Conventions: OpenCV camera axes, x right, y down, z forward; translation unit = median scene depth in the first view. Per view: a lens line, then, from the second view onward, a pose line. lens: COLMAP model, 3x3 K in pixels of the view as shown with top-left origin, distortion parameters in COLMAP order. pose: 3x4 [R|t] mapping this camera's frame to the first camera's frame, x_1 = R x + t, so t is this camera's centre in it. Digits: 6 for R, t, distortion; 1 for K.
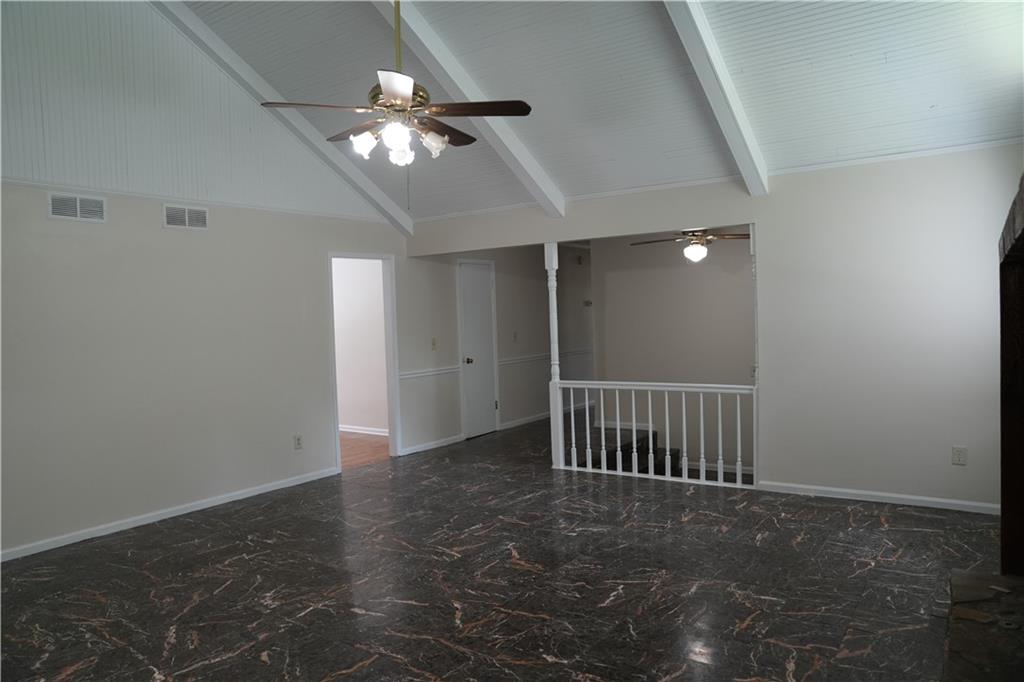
lens RADIAL K [[705.2, 0, 509.8], [0, 705.2, 339.1], [0, 0, 1]] dist [-0.137156, 0.106997]
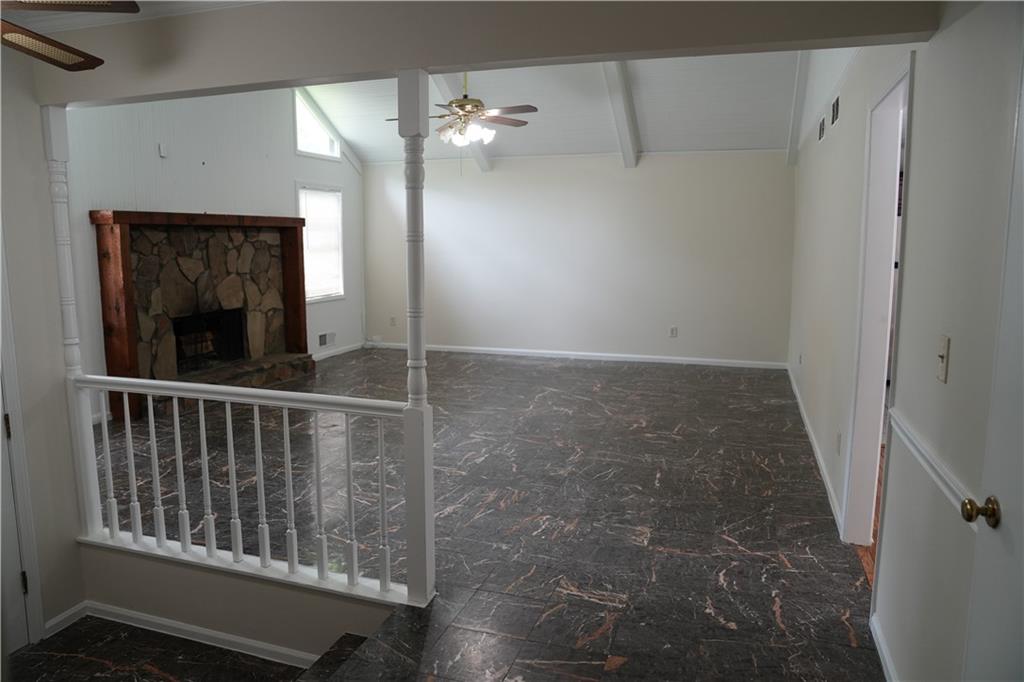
lens RADIAL K [[710.2, 0, 507.7], [0, 710.2, 338.1], [0, 0, 1]] dist [-0.135063, 0.106840]
pose [[-0.958960, 0.075265, -0.273368, 0.158599], [0.024493, 0.982511, 0.184588, -0.072656], [0.282480, 0.170317, -0.944032, 1.765264]]
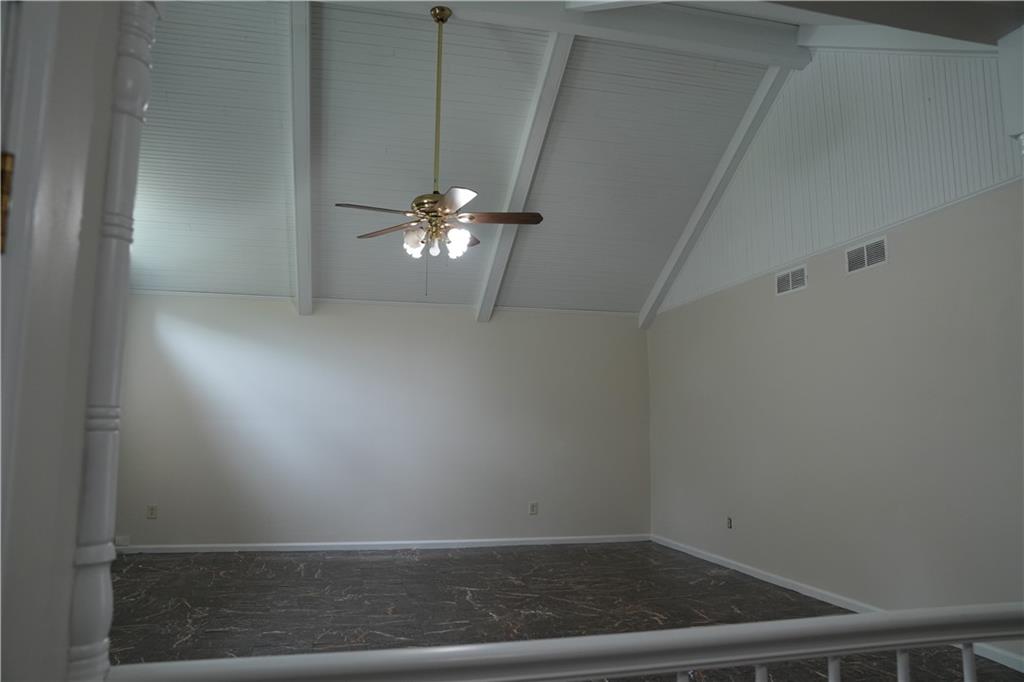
lens RADIAL K [[705.2, 0, 509.8], [0, 705.2, 339.1], [0, 0, 1]] dist [-0.137156, 0.106997]
pose [[-0.665909, -0.065061, -0.743190, 0.442242], [-0.009618, 0.996856, -0.078649, -0.007228], [0.745971, -0.045225, -0.664441, 1.260938]]
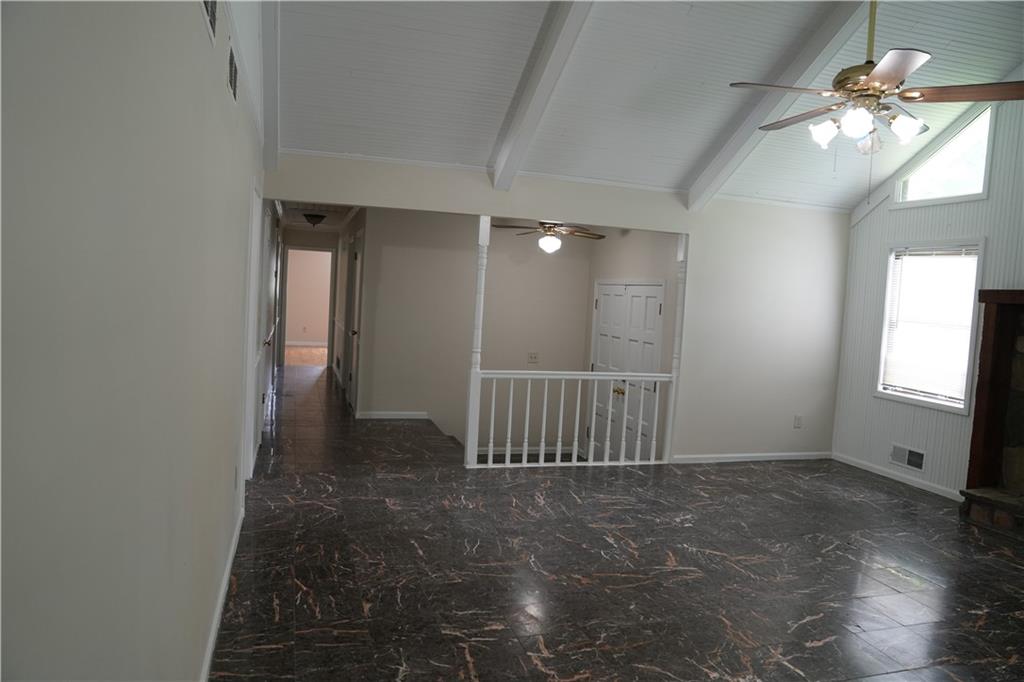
lens RADIAL K [[705.2, 0, 509.8], [0, 705.2, 339.1], [0, 0, 1]] dist [-0.137156, 0.106997]
pose [[0.614761, 0.018708, 0.788492, -0.767557], [-0.048300, 0.998735, 0.013961, 0.005987], [-0.787233, -0.046667, 0.614887, 0.523115]]
